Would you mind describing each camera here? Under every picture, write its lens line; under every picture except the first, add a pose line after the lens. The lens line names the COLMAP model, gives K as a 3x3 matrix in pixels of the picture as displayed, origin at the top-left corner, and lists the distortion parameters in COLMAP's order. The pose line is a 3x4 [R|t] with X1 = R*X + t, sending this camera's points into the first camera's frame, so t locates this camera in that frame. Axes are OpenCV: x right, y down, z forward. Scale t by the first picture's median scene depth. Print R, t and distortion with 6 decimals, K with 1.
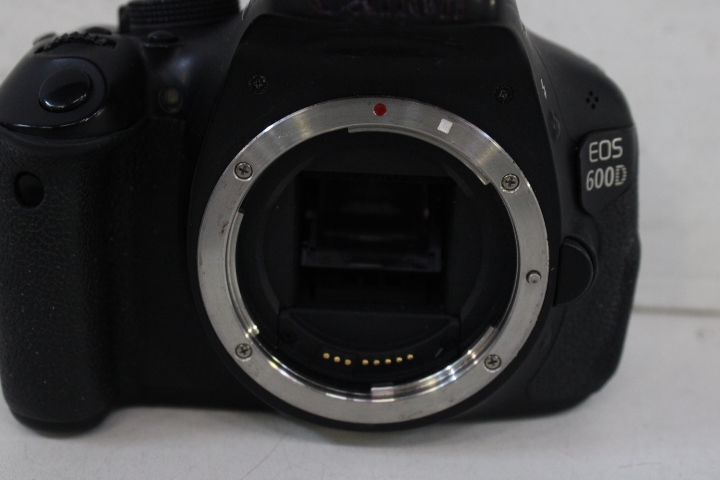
lens RADIAL K [[984.9, 0, 360.8], [0, 984.9, 239.9], [0, 0, 1]] dist [-0.039529, -0.038857]
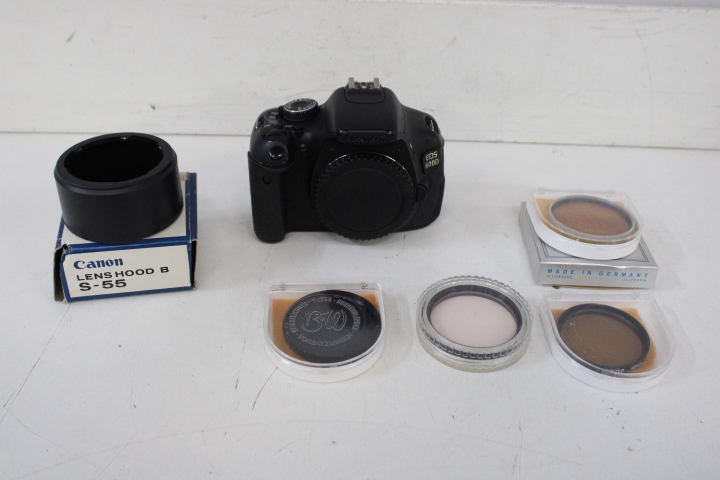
lens RADIAL K [[774.6, 0, 359.6], [0, 774.6, 240.2], [0, 0, 1]] dist [-0.113423, 0.039204]
pose [[0.999073, -0.037221, 0.021647, -0.065794], [0.029785, 0.960473, 0.276777, -0.554652], [-0.031093, -0.275875, 0.960690, -1.618355]]
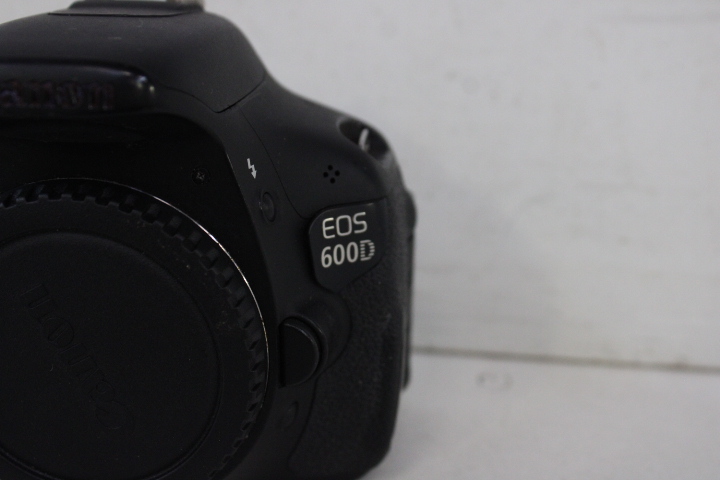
lens RADIAL K [[984.9, 0, 360.8], [0, 984.9, 239.9], [0, 0, 1]] dist [-0.039529, -0.038857]
pose [[0.996432, 0.001296, -0.084385, 0.346541], [-0.002749, 0.999850, -0.017104, -0.060506], [0.084350, 0.017275, 0.996286, 0.030720]]
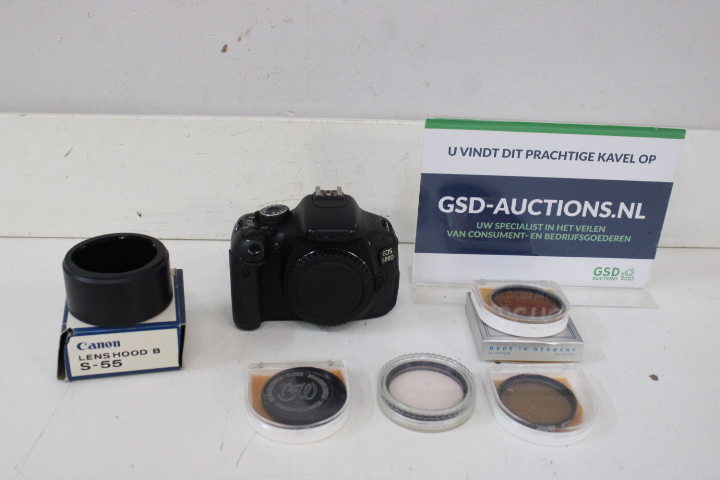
lens RADIAL K [[774.6, 0, 359.6], [0, 774.6, 240.2], [0, 0, 1]] dist [-0.113423, 0.039204]
pose [[0.995962, -0.042123, 0.079282, -0.104614], [0.031645, 0.991132, 0.129059, -0.540993], [-0.084016, -0.126029, 0.988462, -2.036134]]
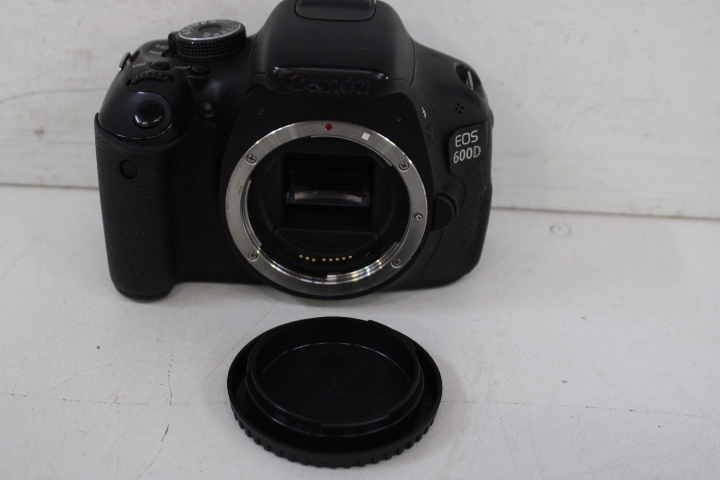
lens RADIAL K [[1028.1, 0, 359.6], [0, 1028.1, 240.9], [0, 0, 1]] dist [-0.013185, 0.005828]
pose [[0.999988, 0.004709, -0.001327, 0.069924], [-0.004351, 0.980028, 0.198814, -0.267649], [0.002237, -0.198805, 0.980036, -0.752352]]
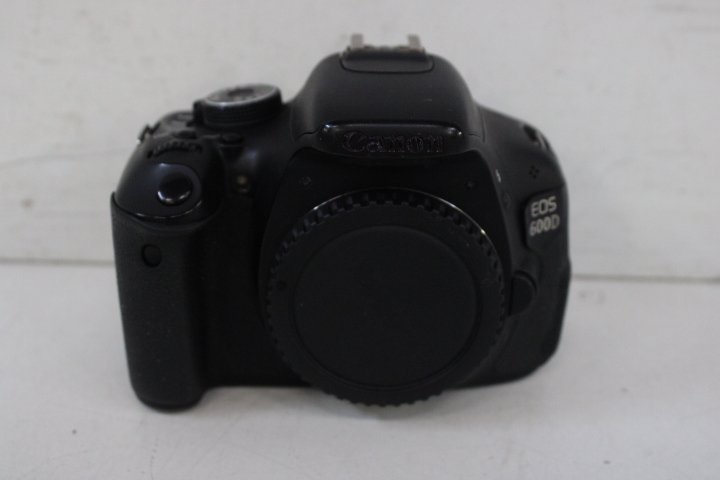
lens RADIAL K [[984.9, 0, 360.8], [0, 984.9, 239.9], [0, 0, 1]] dist [-0.039529, -0.038857]
pose [[0.999466, -0.031900, 0.007111, -0.030497], [0.031052, 0.994717, 0.097842, -0.191996], [-0.010195, -0.097568, 0.995177, -0.436310]]
